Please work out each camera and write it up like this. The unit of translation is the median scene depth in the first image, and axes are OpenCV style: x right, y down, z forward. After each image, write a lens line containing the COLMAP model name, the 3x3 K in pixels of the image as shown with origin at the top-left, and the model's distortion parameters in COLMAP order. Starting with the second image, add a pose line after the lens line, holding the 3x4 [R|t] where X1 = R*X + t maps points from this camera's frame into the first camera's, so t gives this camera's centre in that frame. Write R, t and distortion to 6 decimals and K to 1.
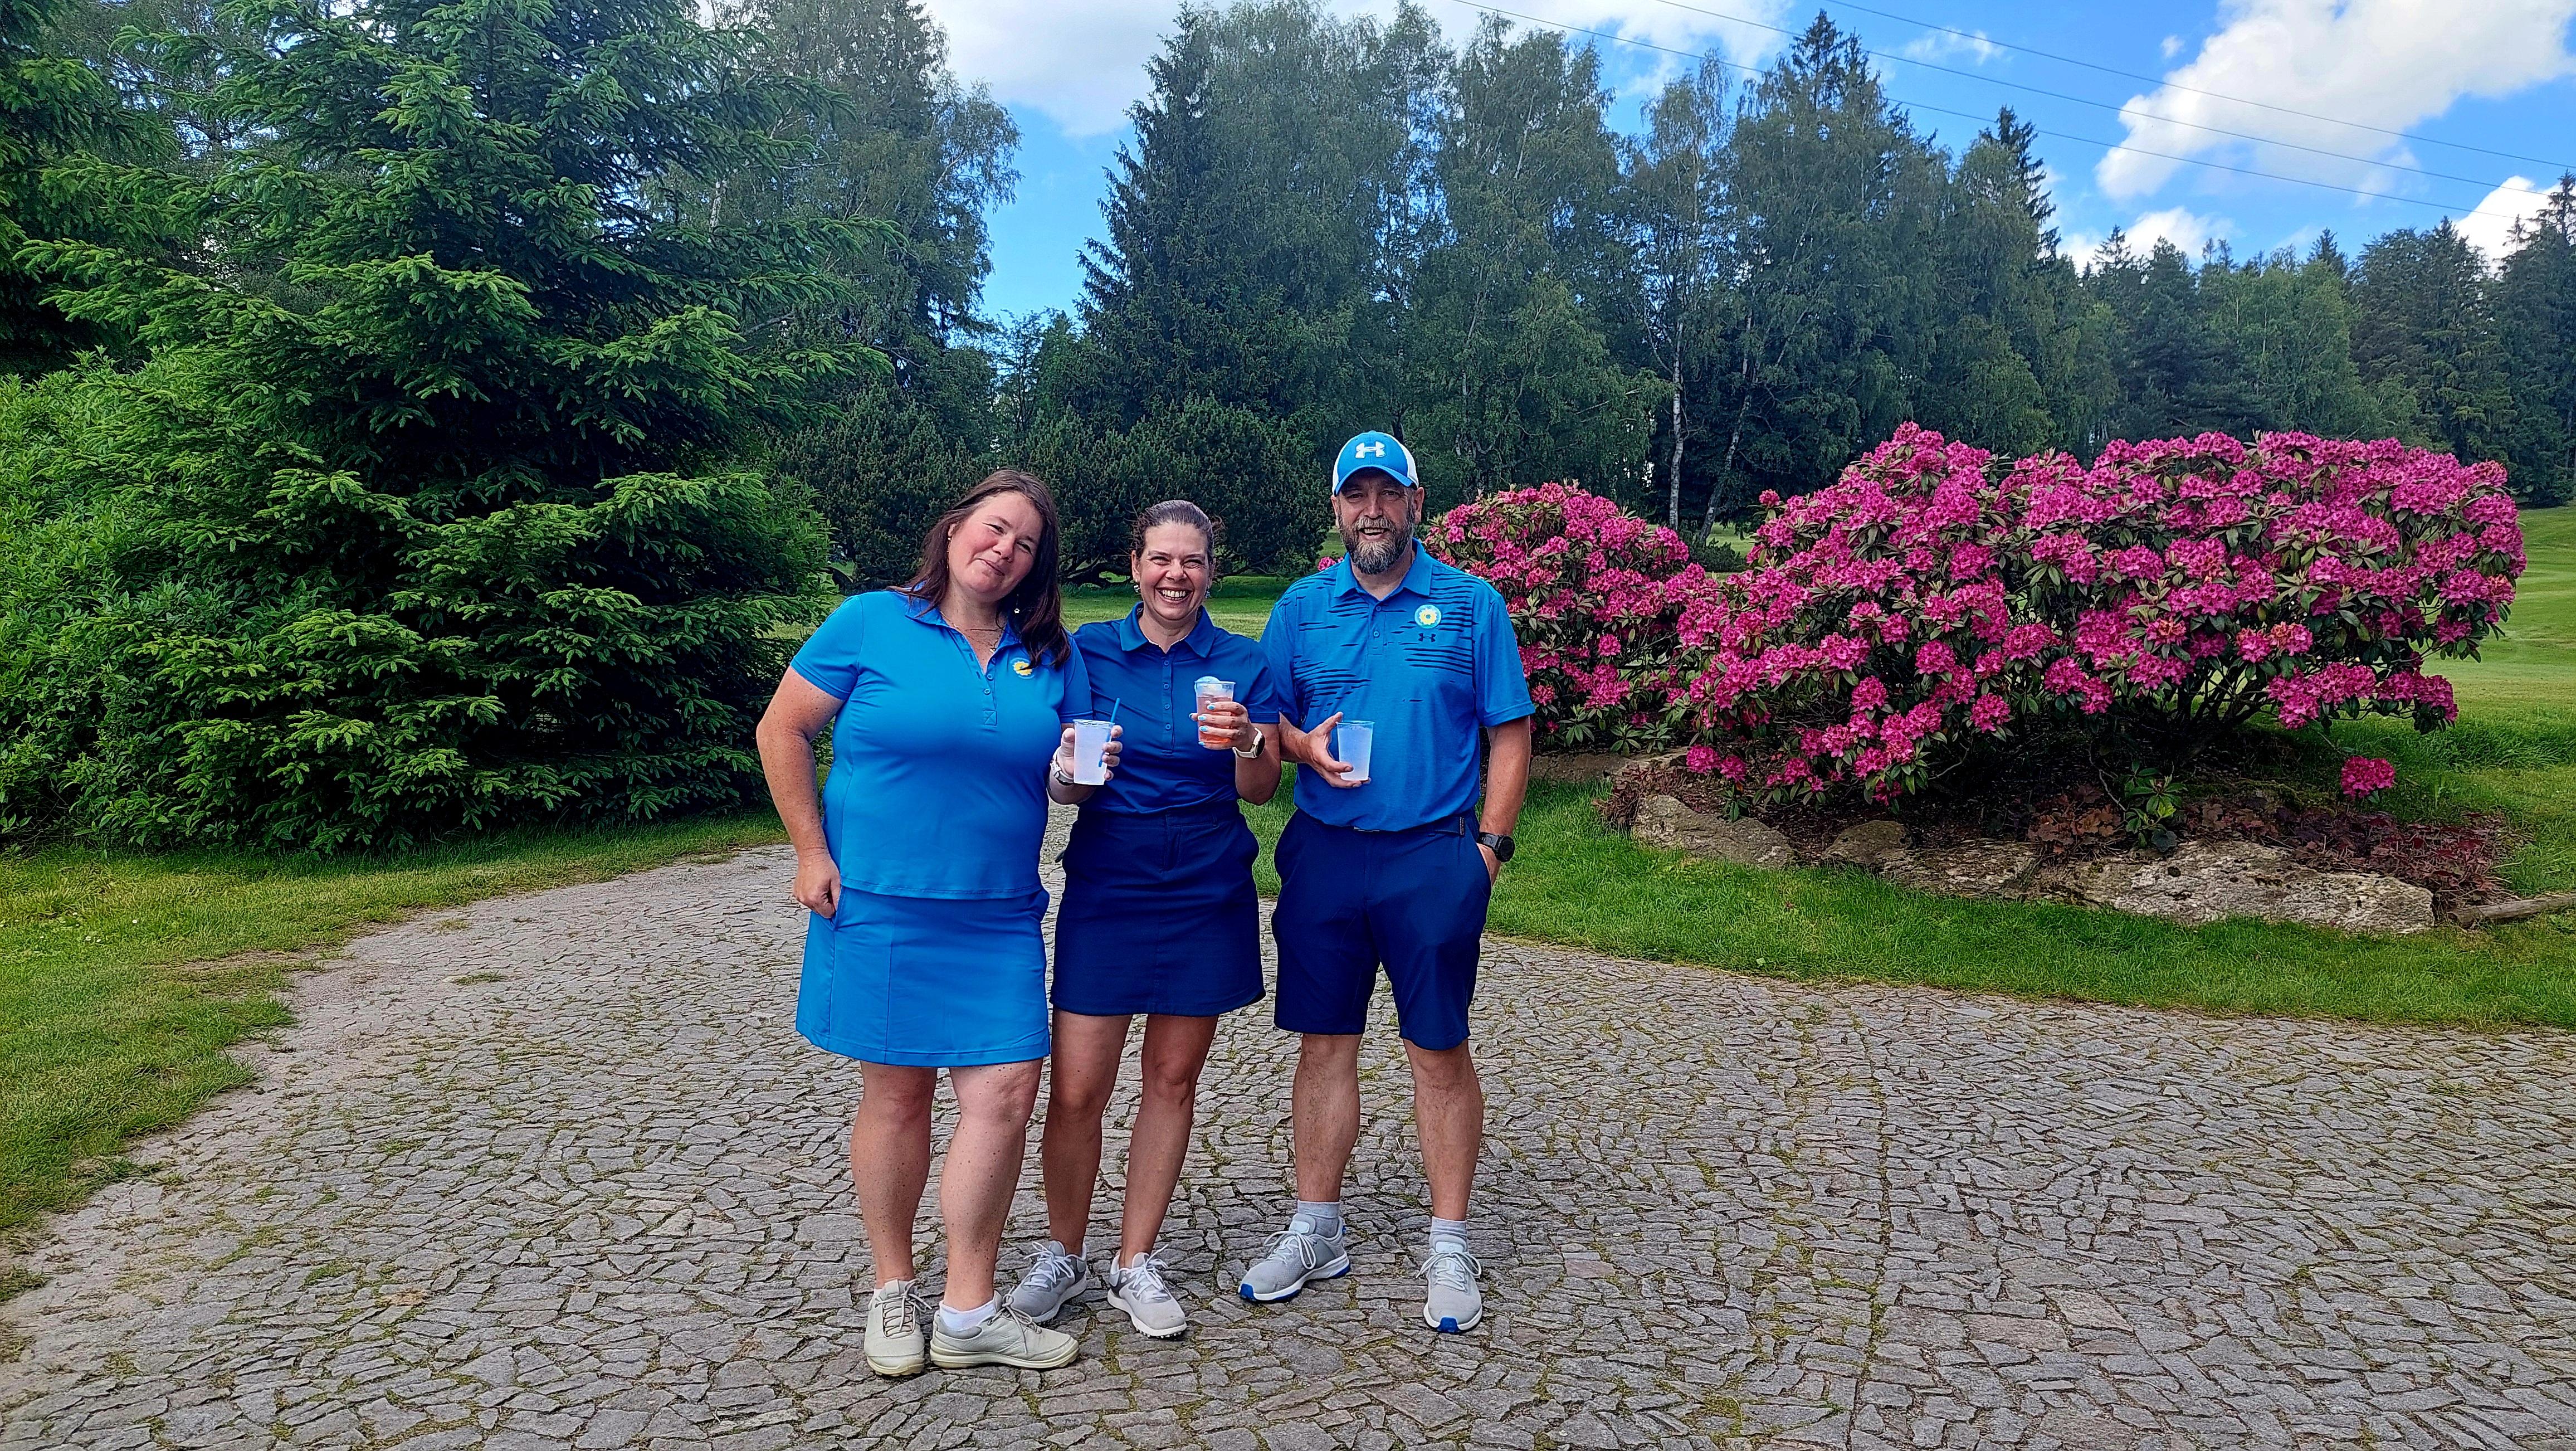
lens RADIAL K [[1800.6, 0, 1317.5], [0, 1800.6, 771.8], [0, 0, 1]] dist [0.094275, -0.093359]
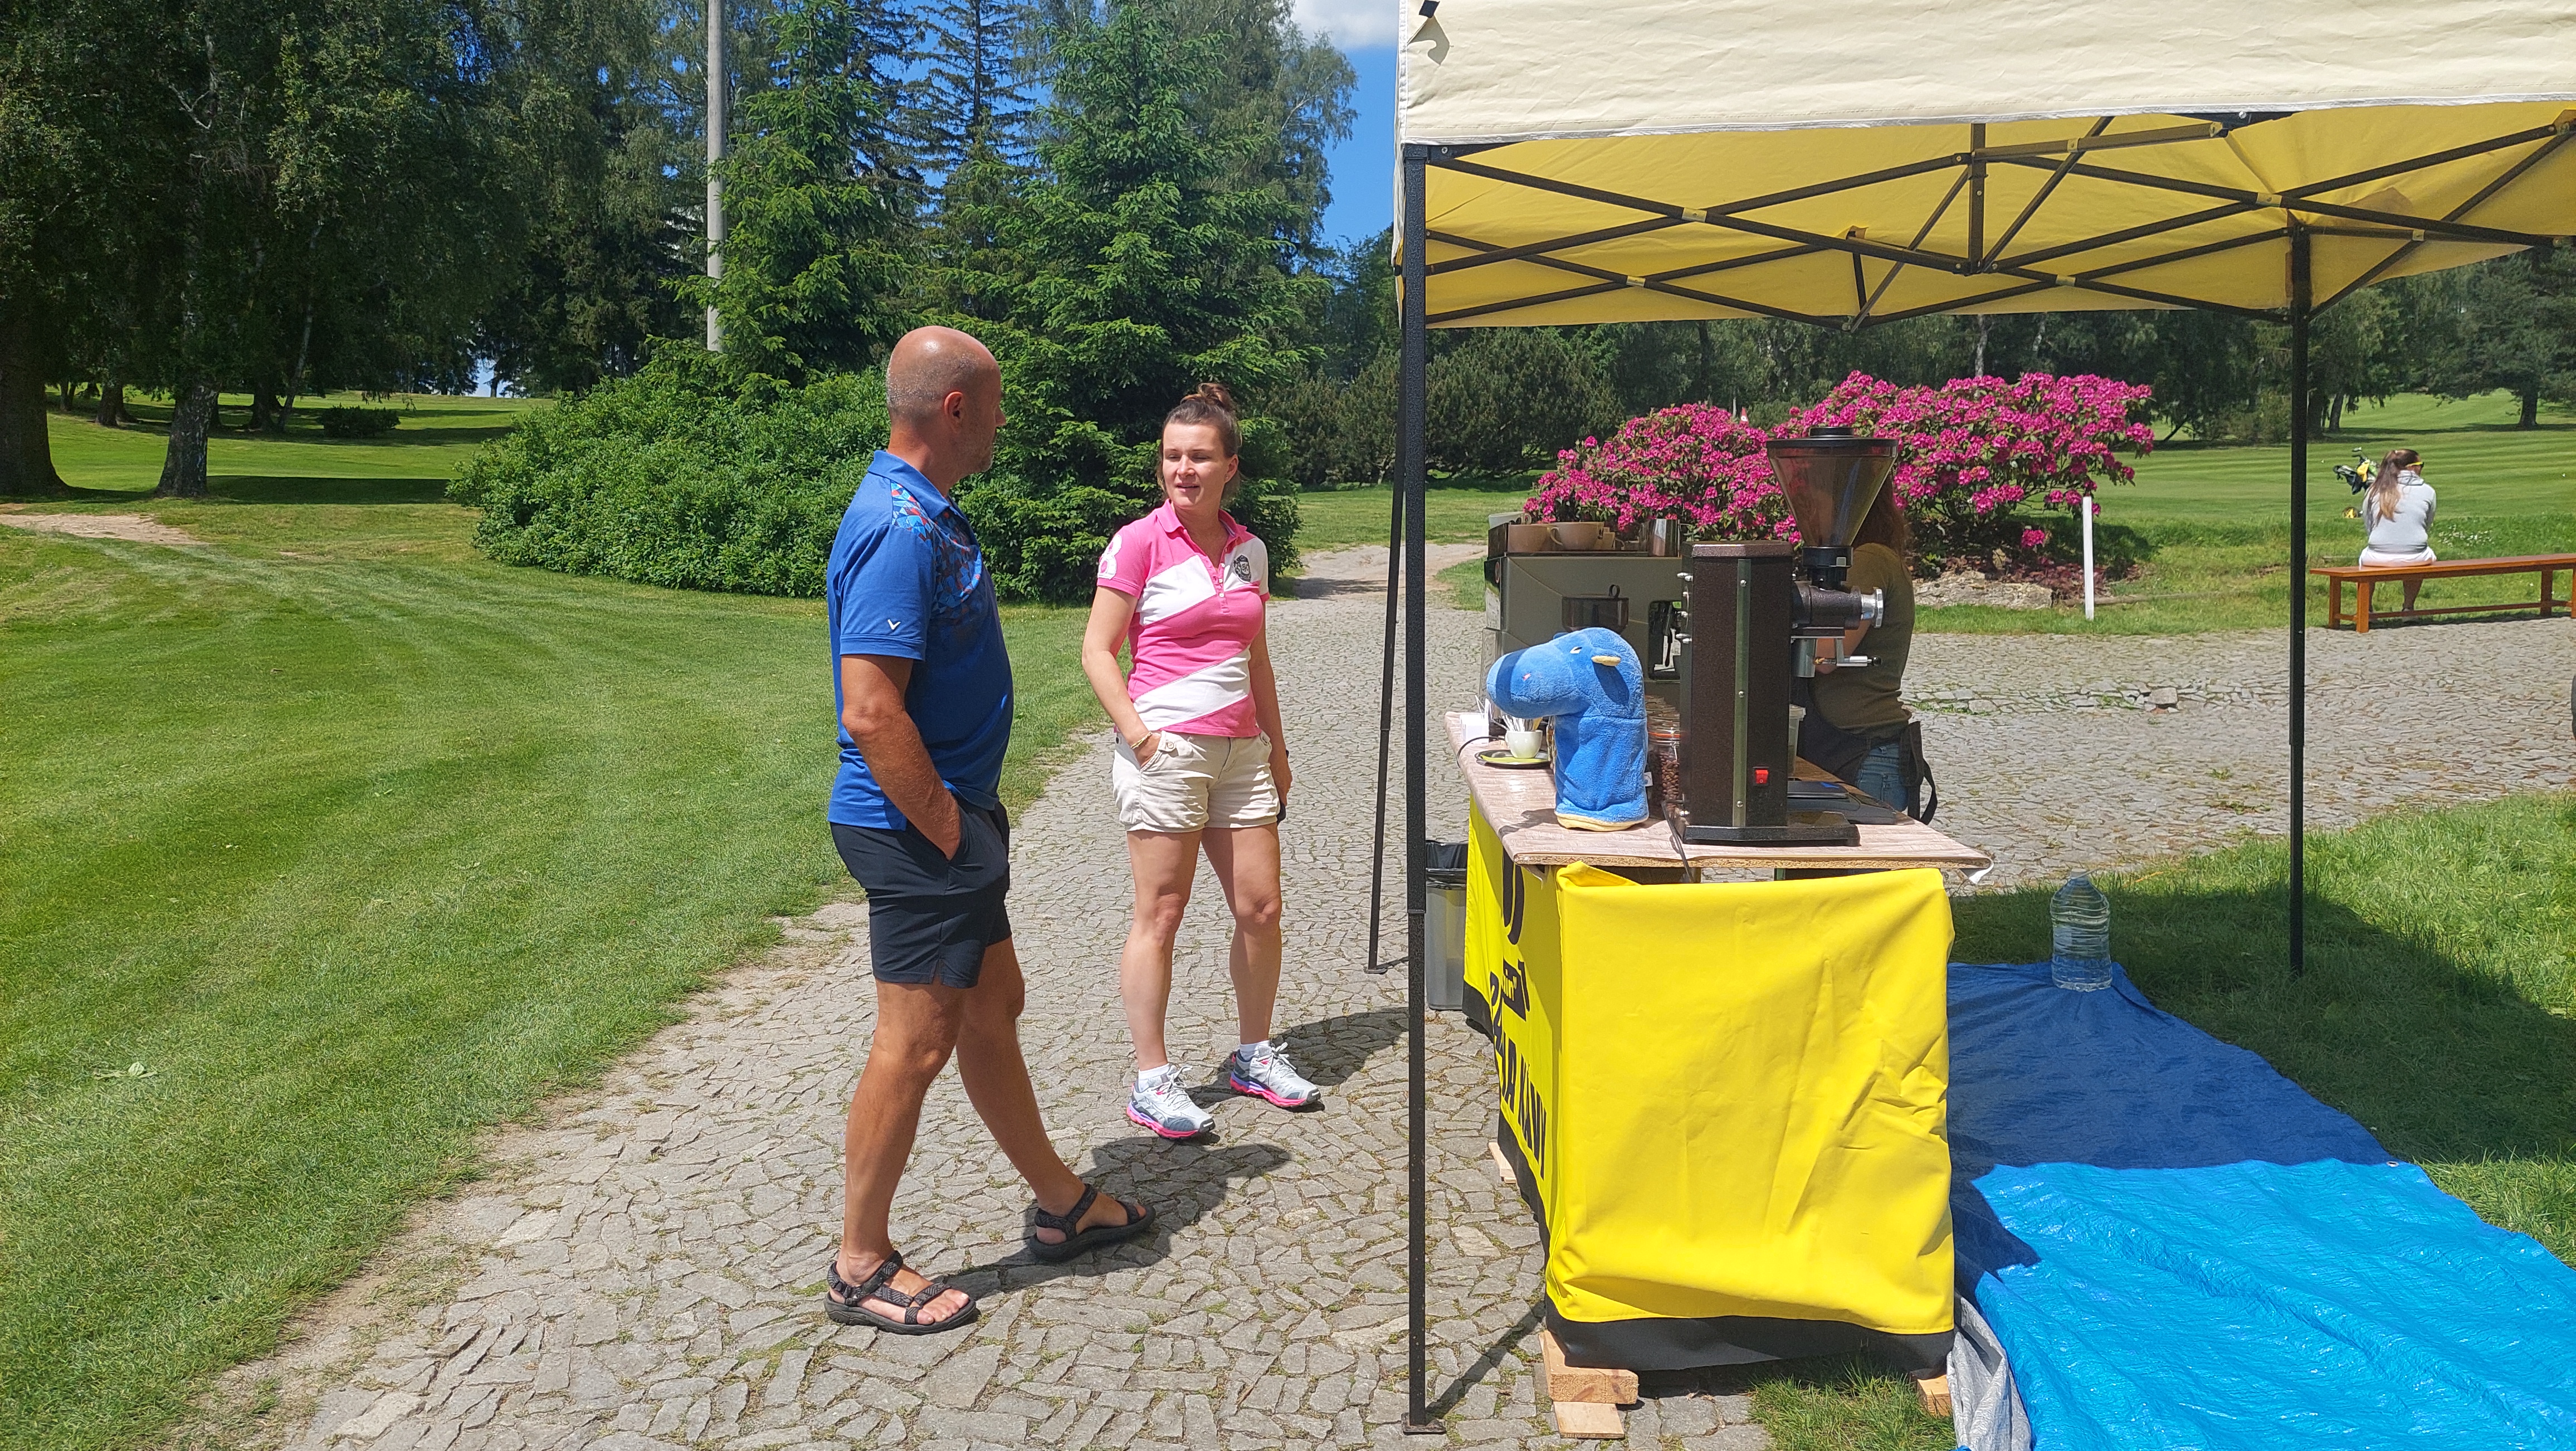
lens RADIAL K [[1806.0, 0, 1288.0], [0, 1806.0, 725.5], [0, 0, 1]] dist [0.078005, -0.091339]
pose [[0.981058, 0.004655, -0.193657, 0.014111], [0.000586, 0.999635, 0.026998, 0.016694], [0.193712, -0.026600, 0.980698, -0.129478]]
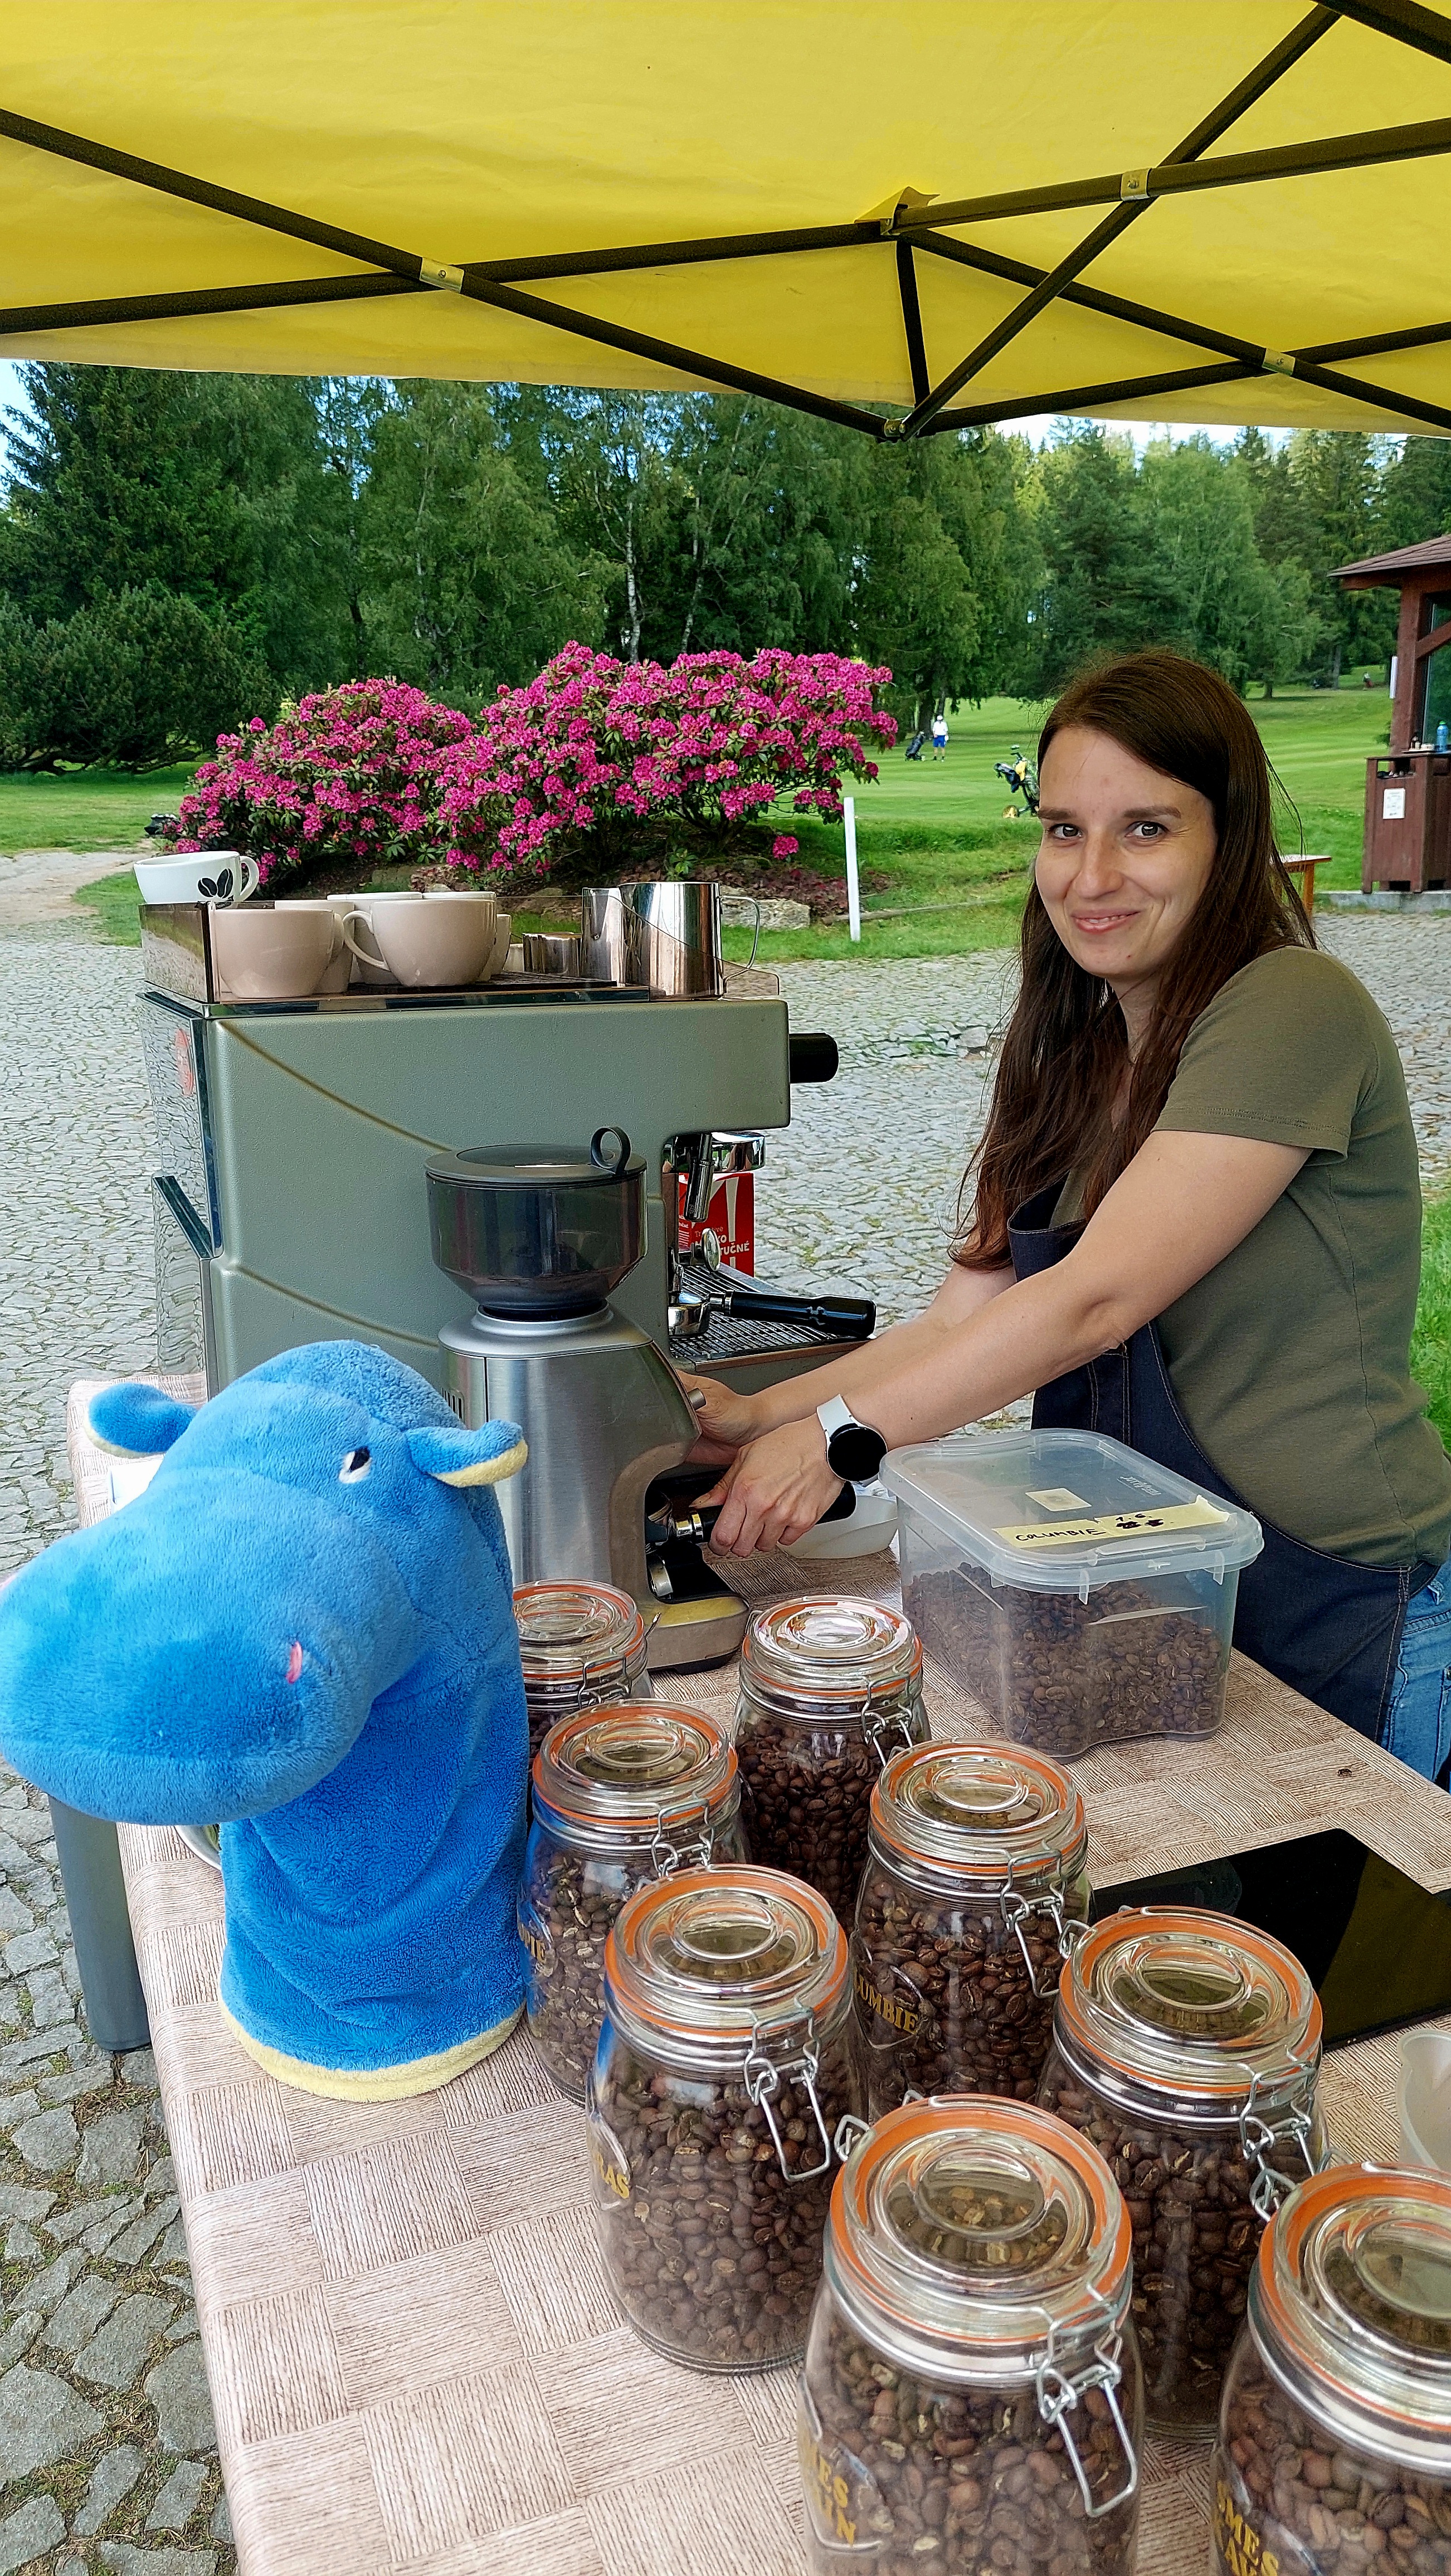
lens RADIAL K [[1816.8, 0, 725.5], [0, 1816.8, 1288.0], [0, 0, 1]] dist [0.057920, -0.084278]
pose [[0.976010, -0.078599, 0.203044, 0.010662], [0.043004, 0.983786, 0.174113, 0.012175], [-0.213437, -0.161205, 0.963565, -0.086448]]
